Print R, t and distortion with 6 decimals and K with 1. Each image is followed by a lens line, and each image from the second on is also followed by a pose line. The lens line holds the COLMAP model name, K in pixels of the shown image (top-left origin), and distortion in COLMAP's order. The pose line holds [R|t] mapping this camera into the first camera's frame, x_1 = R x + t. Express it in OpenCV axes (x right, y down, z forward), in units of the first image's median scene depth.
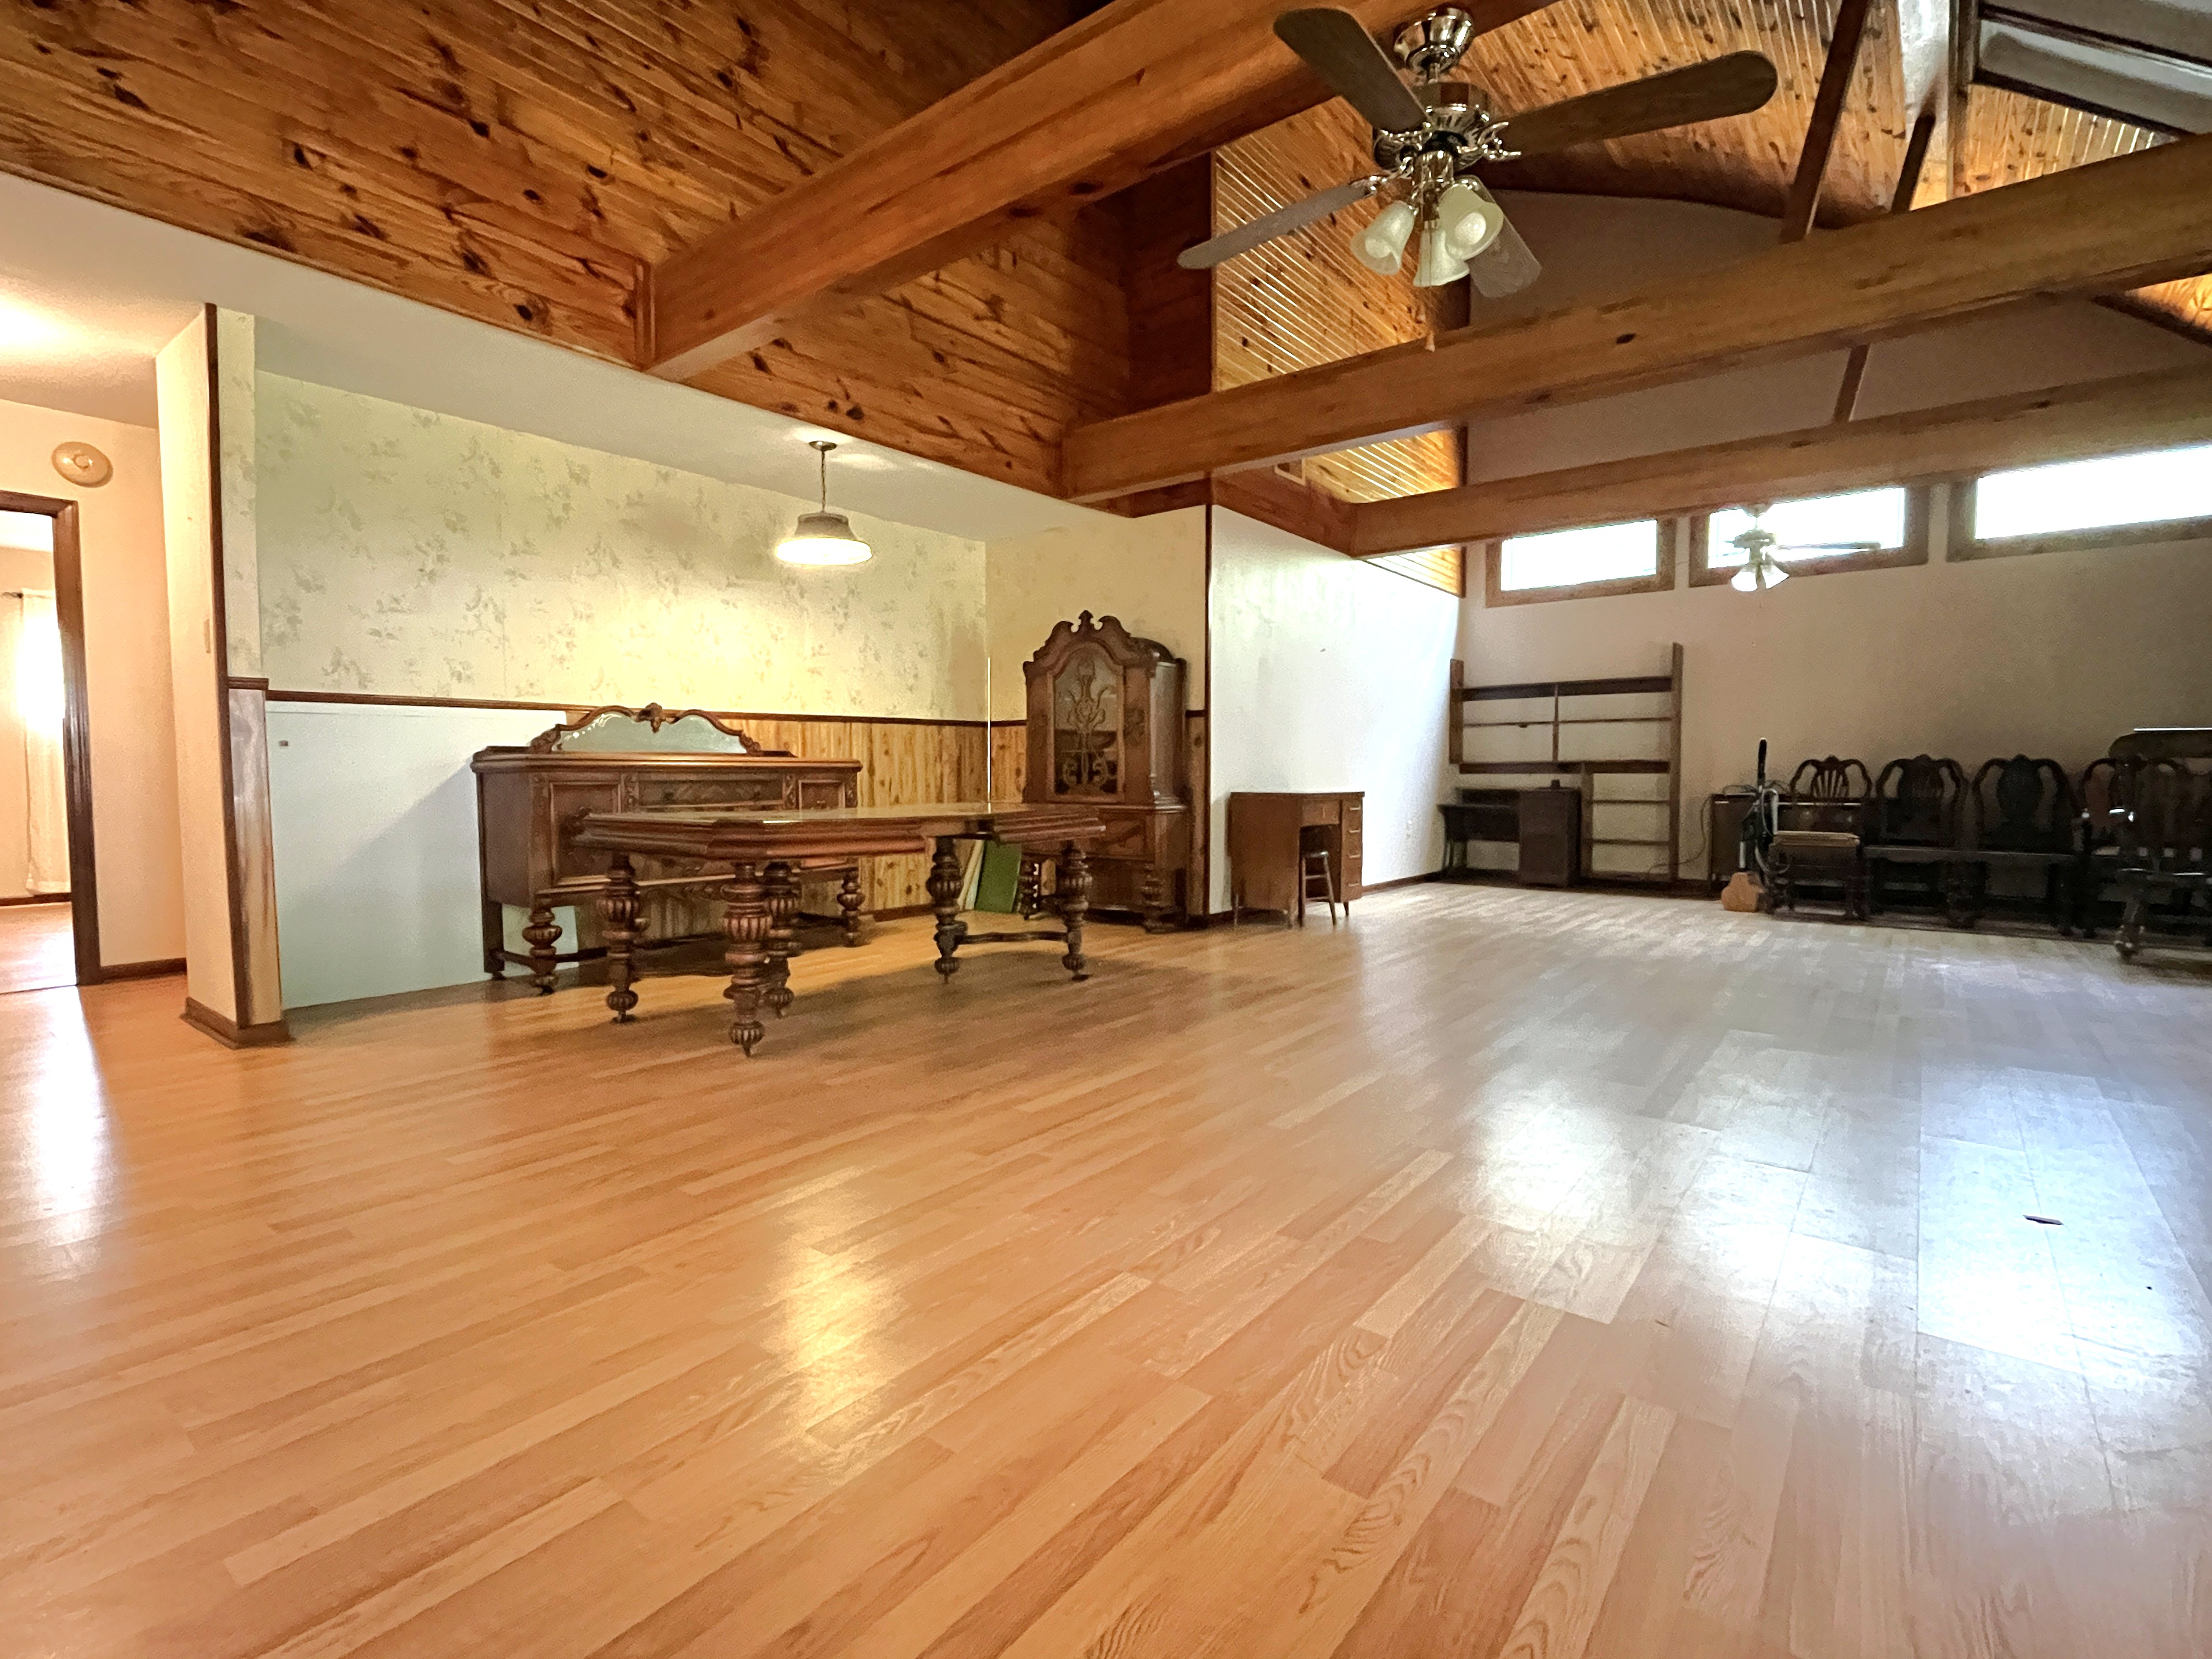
lens RADIAL K [[1052.9, 0, 1096.6], [0, 1052.9, 830.1], [0, 0, 1]] dist [-0.005990, 0.001220]
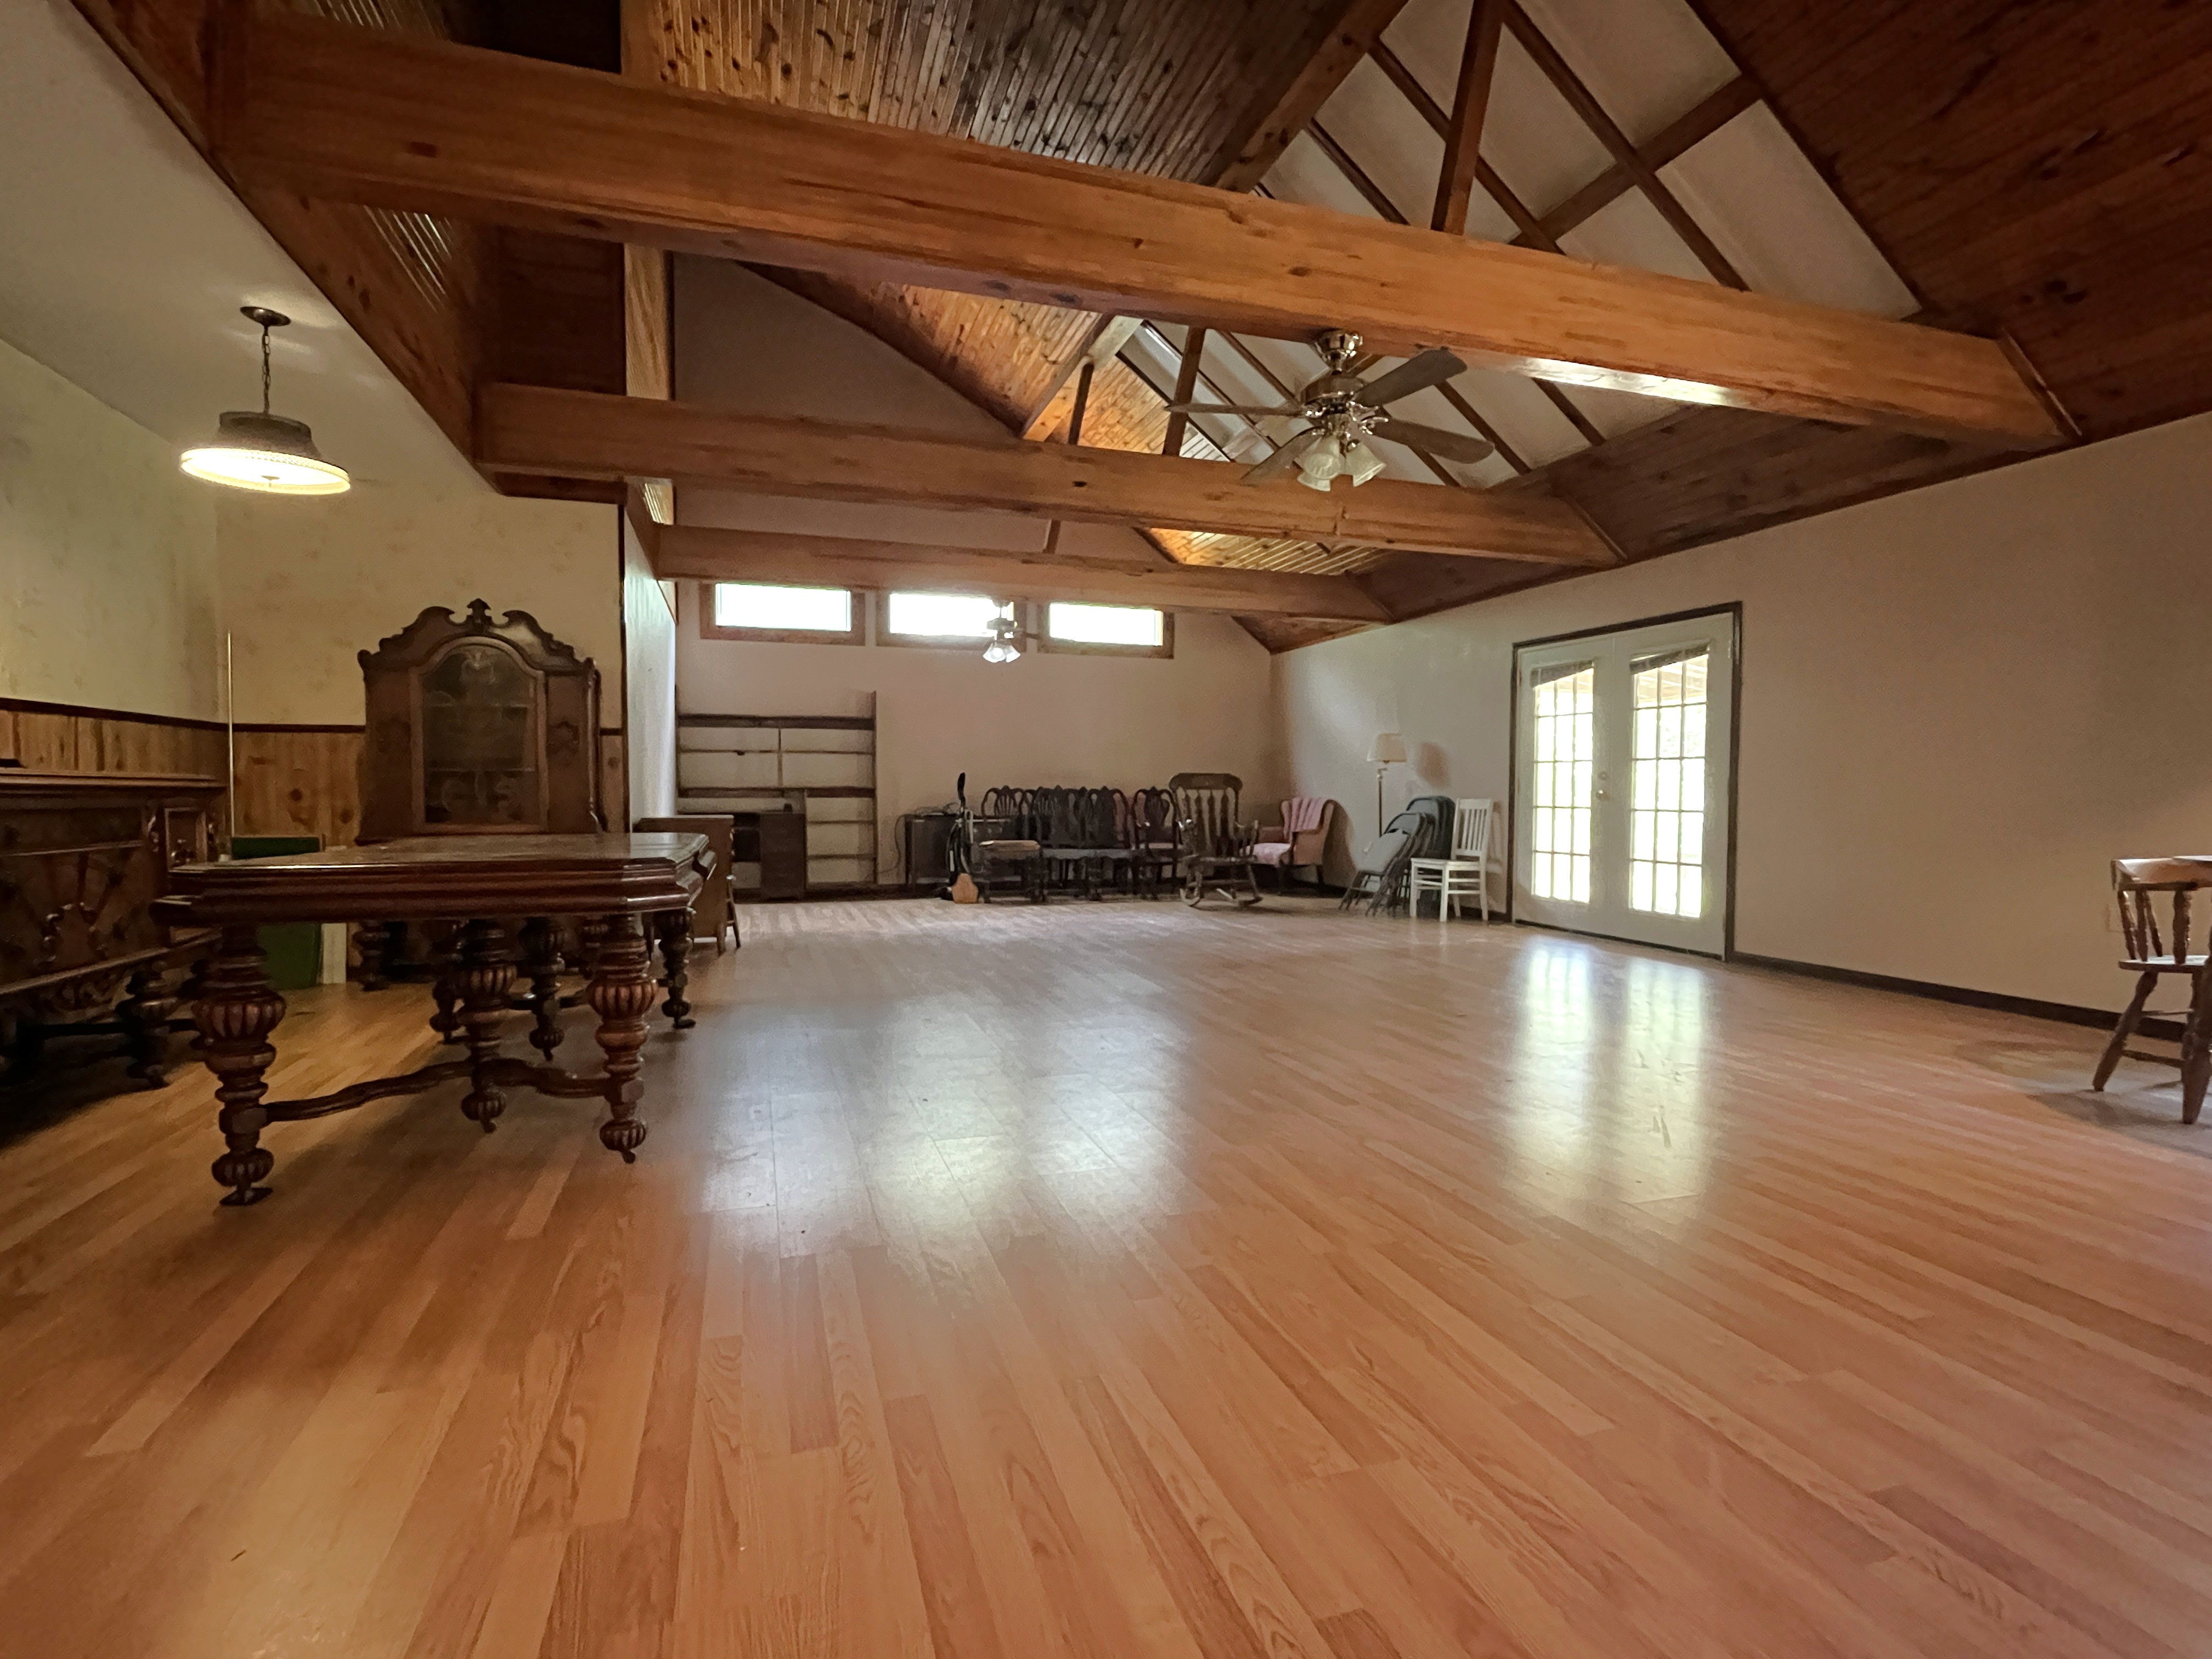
lens RADIAL K [[1052.9, 0, 1101.3], [0, 1052.9, 831.5], [0, 0, 1]] dist [-0.005990, 0.001220]
pose [[0.555854, -0.024920, 0.830906, -0.373505], [0.042542, 0.999094, 0.001505, -0.007291], [-0.830190, 0.034512, 0.556411, 0.129974]]
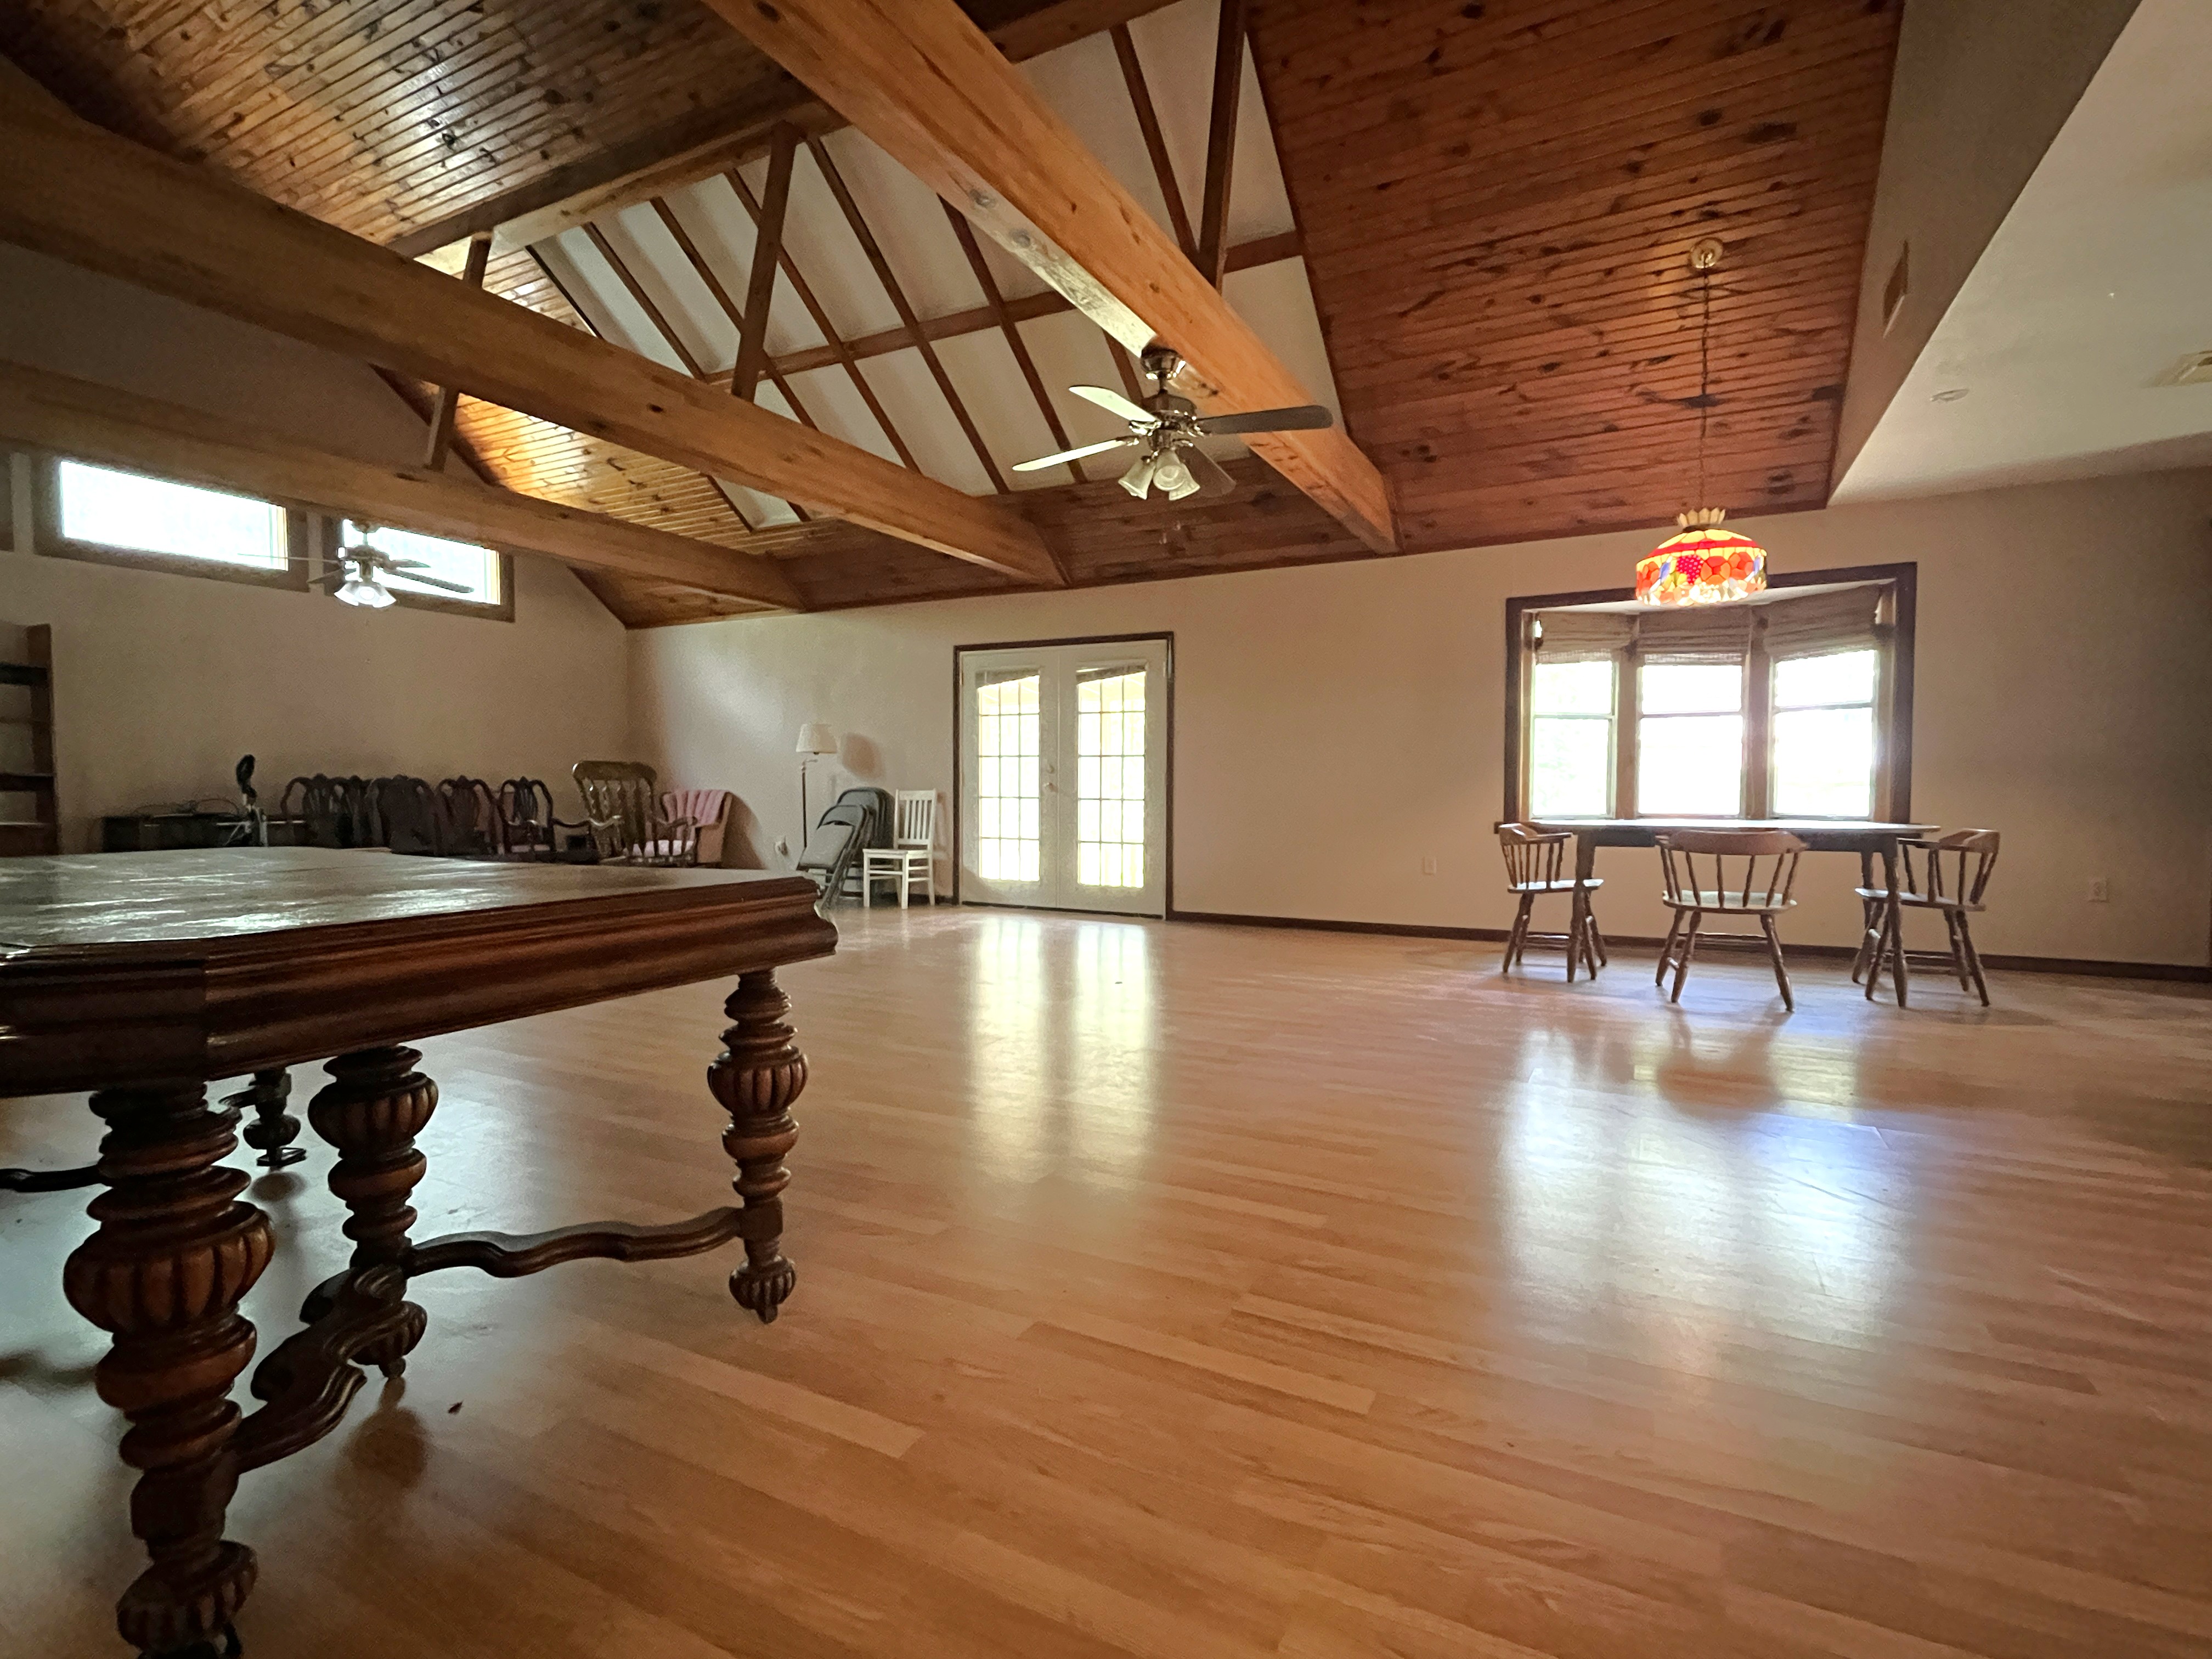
lens RADIAL K [[1052.9, 0, 1107.7], [0, 1052.9, 830.6], [0, 0, 1]] dist [-0.005990, 0.001220]
pose [[-0.179050, -0.036471, 0.983164, -0.419806], [0.054622, 0.997403, 0.046947, -0.022805], [-0.982323, 0.062108, -0.176593, 0.436916]]
